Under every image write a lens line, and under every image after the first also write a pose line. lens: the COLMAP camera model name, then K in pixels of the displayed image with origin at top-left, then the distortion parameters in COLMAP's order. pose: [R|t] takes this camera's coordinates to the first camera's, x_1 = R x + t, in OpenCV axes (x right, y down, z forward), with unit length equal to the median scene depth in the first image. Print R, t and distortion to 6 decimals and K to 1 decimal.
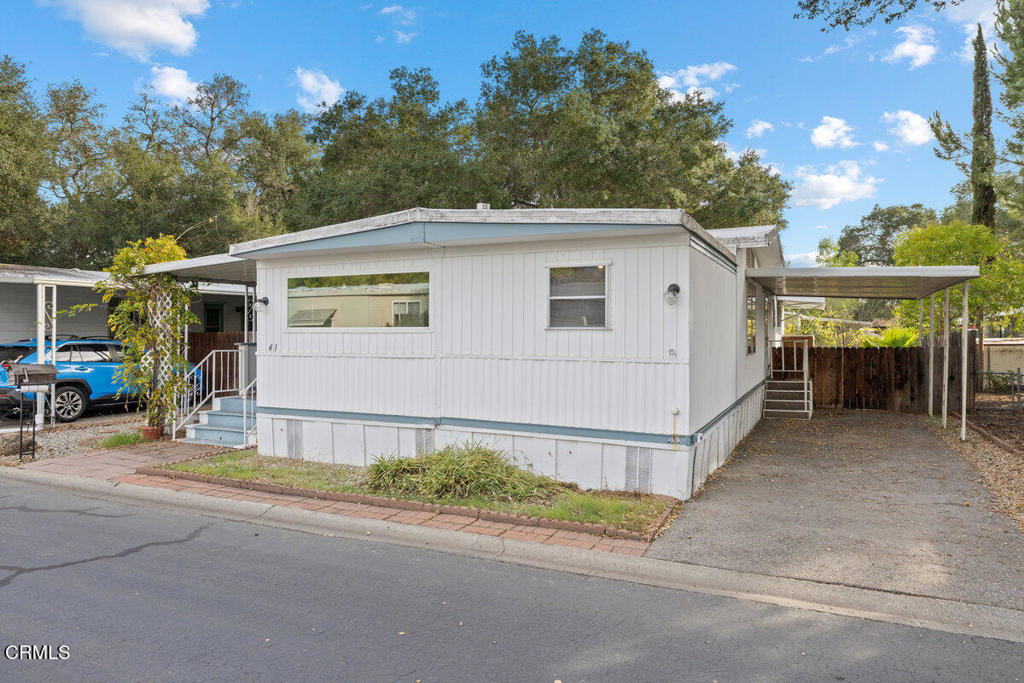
lens RADIAL K [[655.0, 0, 512.0], [0, 655.0, 341.5], [0, 0, 1]] dist [0.004375, 0.000539]
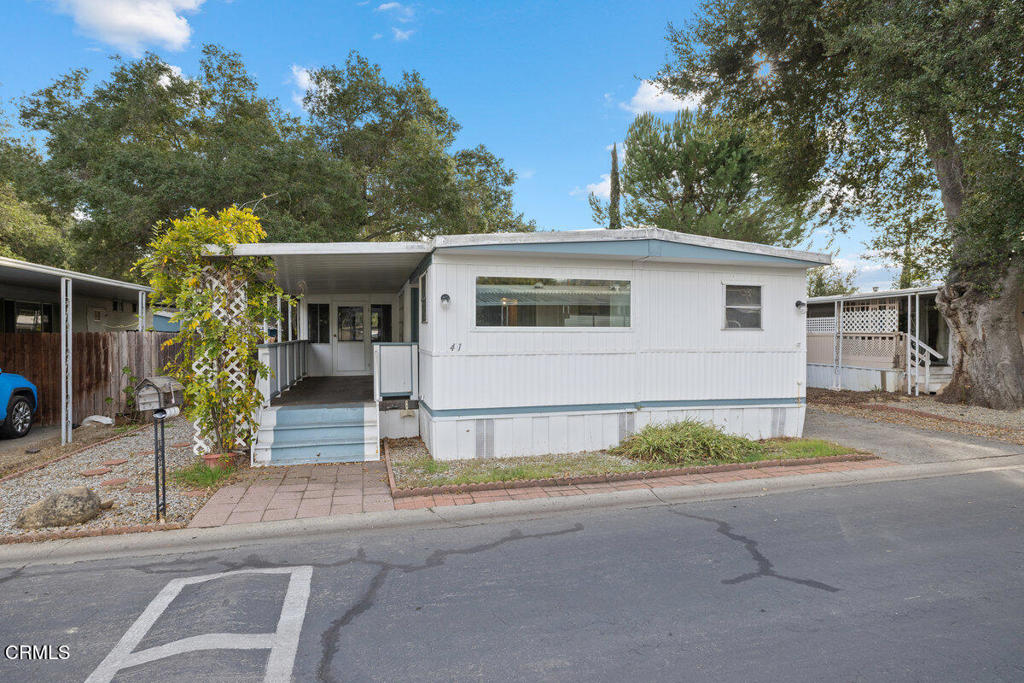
lens RADIAL K [[552.6, 0, 512.0], [0, 552.6, 341.5], [0, 0, 1]] dist [-0.000300, 0.001008]
pose [[0.754497, -0.007962, 0.656255, -1.020027], [0.009669, 0.999953, 0.001016, 0.001407], [-0.656232, 0.005578, 0.754538, 0.408812]]
